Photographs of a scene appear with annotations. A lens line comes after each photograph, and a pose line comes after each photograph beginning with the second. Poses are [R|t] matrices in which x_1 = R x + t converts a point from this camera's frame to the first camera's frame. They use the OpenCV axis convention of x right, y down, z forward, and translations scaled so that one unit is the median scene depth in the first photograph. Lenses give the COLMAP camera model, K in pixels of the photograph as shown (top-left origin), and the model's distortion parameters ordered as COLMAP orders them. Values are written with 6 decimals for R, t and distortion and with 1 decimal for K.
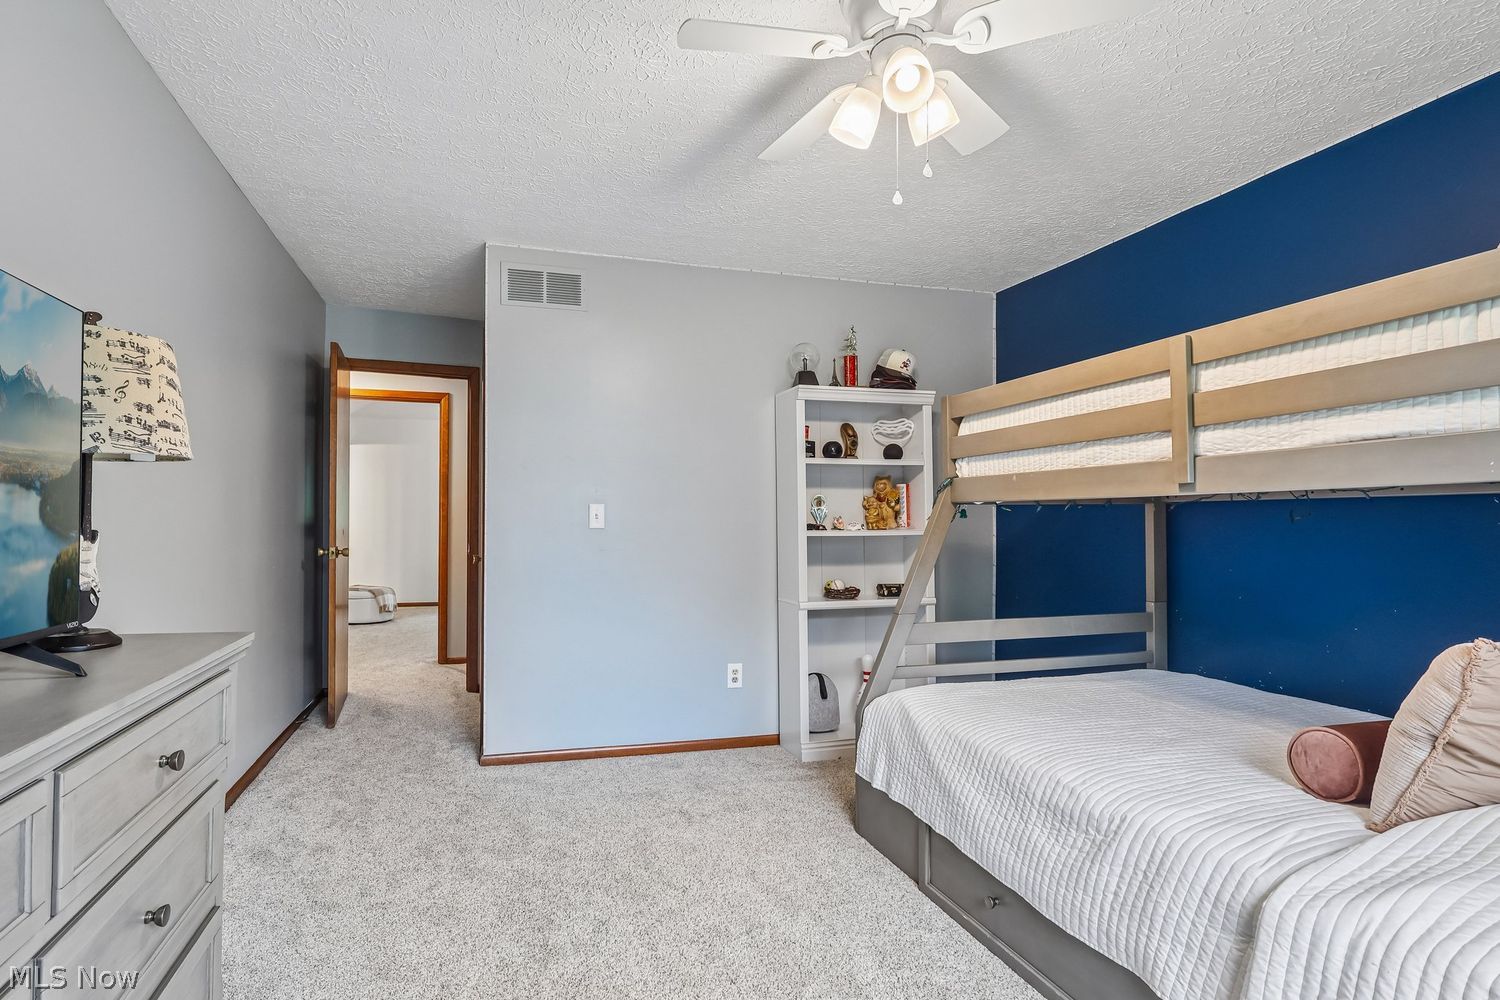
lens RADIAL K [[704.1, 0, 740.5], [0, 704.1, 491.2], [0, 0, 1]] dist [-0.001706, -0.000010]
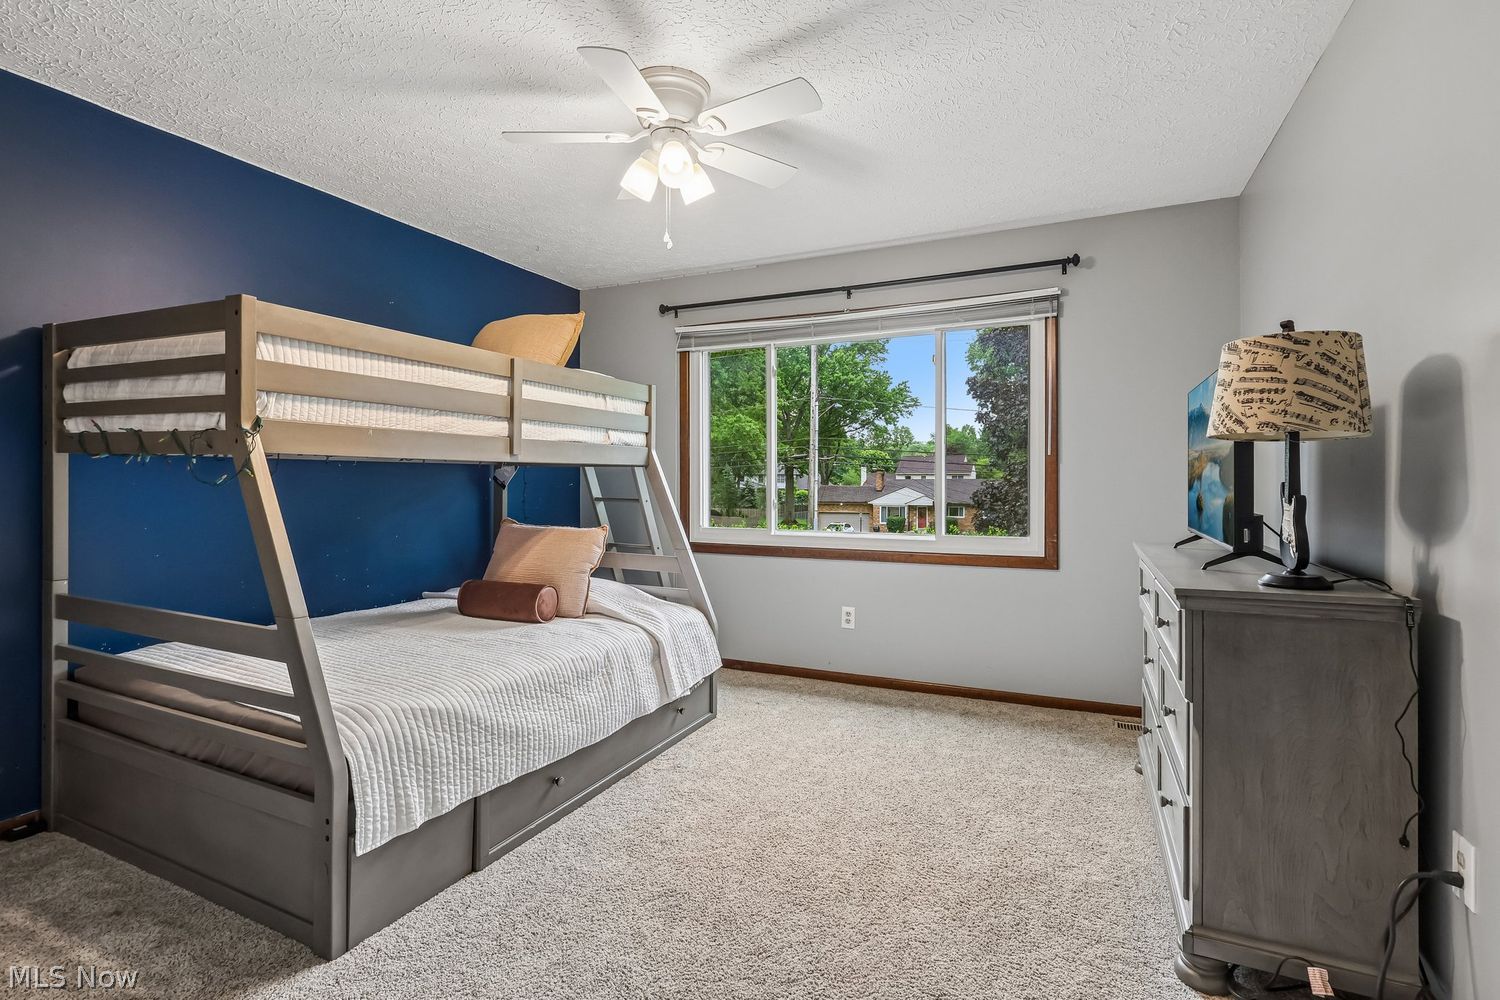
lens RADIAL K [[704.1, 0, 740.5], [0, 704.1, 491.2], [0, 0, 1]] dist [-0.001706, -0.000010]
pose [[-0.697647, -0.007902, 0.716398, -0.798796], [-0.027397, 0.999502, -0.015655, 0.077796], [-0.715917, -0.030549, -0.697516, 1.726233]]
